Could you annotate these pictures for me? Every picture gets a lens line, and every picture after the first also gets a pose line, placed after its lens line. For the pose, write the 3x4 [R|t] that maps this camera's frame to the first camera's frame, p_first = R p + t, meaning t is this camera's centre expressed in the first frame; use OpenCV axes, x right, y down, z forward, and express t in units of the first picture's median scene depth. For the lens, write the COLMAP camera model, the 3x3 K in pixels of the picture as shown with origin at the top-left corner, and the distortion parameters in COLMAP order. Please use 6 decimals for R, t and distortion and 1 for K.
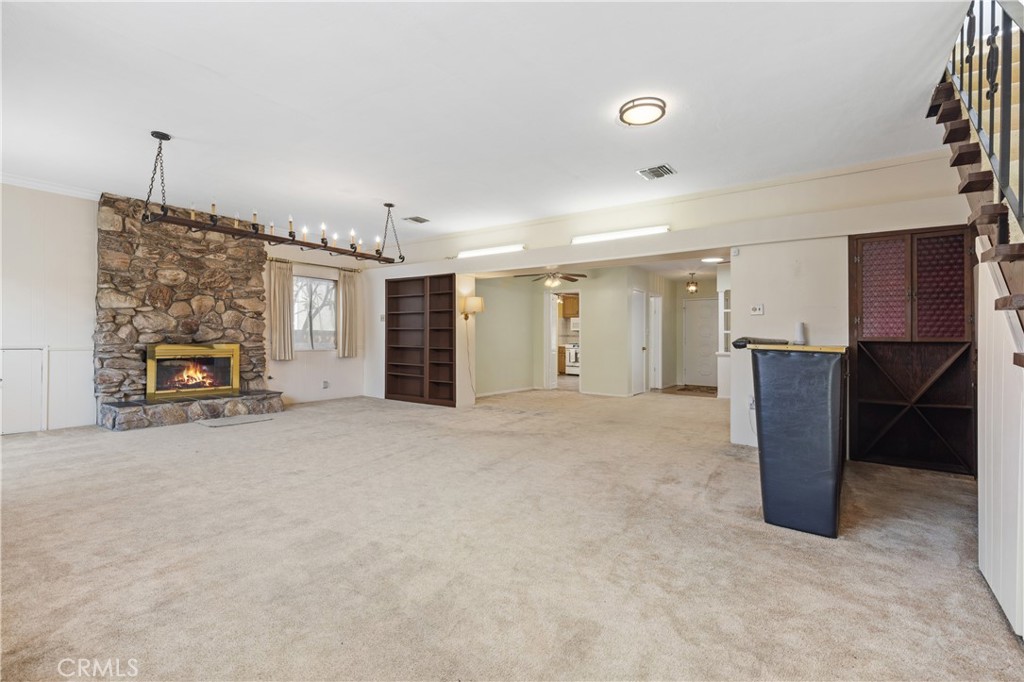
lens RADIAL K [[469.0, 0, 502.7], [0, 469.0, 335.1], [0, 0, 1]] dist [0.008990, -0.002393]
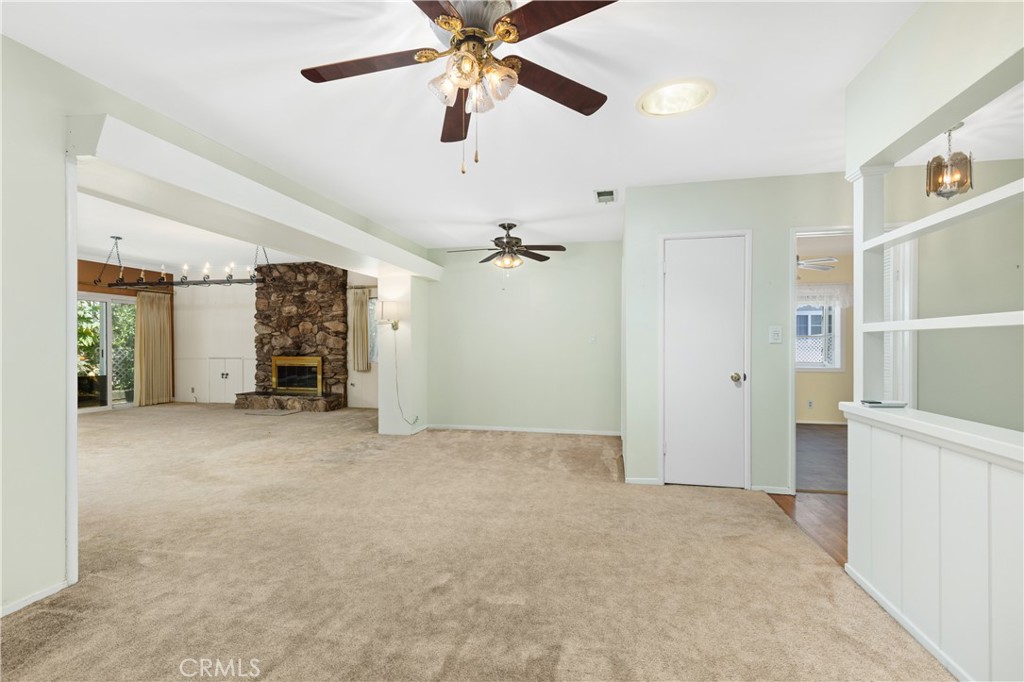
lens RADIAL K [[469.0, 0, 522.8], [0, 469.0, 345.2], [0, 0, 1]] dist [0.008990, -0.002393]
pose [[0.391556, -0.013151, -0.920060, 0.917892], [0.010010, 0.999900, -0.010033, 0.006031], [0.920100, -0.005282, 0.391648, 1.068171]]
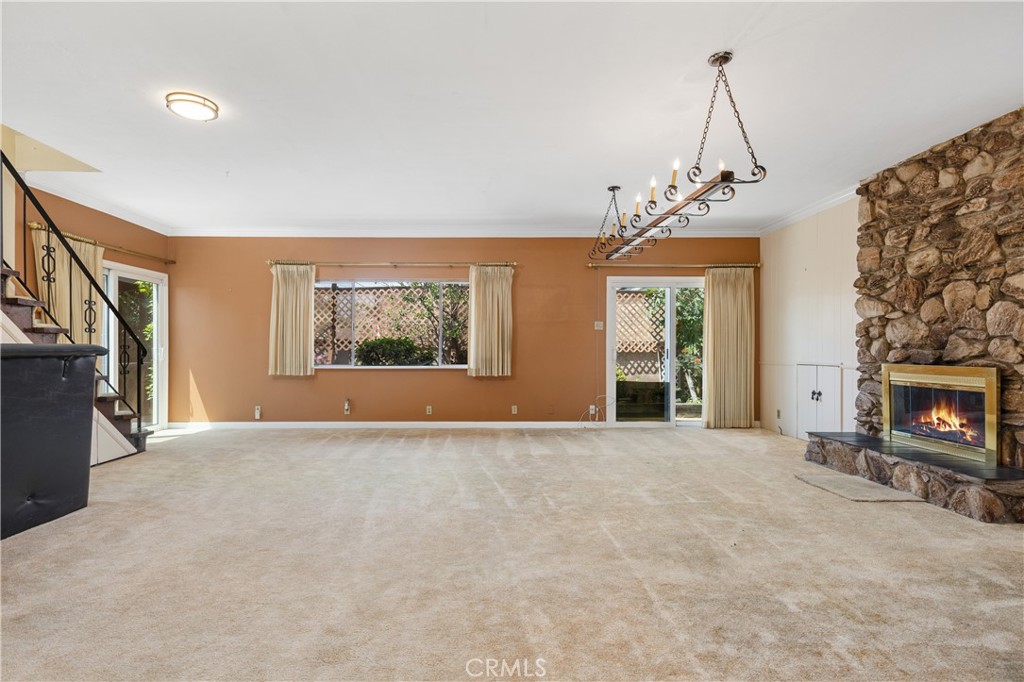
lens RADIAL K [[526.4, 0, 481.6], [0, 526.4, 352.4], [0, 0, 1]] dist [-0.001181, -0.000961]
pose [[-0.813793, -0.010146, -0.581066, 0.213706], [-0.008725, 0.999948, -0.005241, 0.010731], [0.581089, 0.000805, -0.813840, 1.207313]]
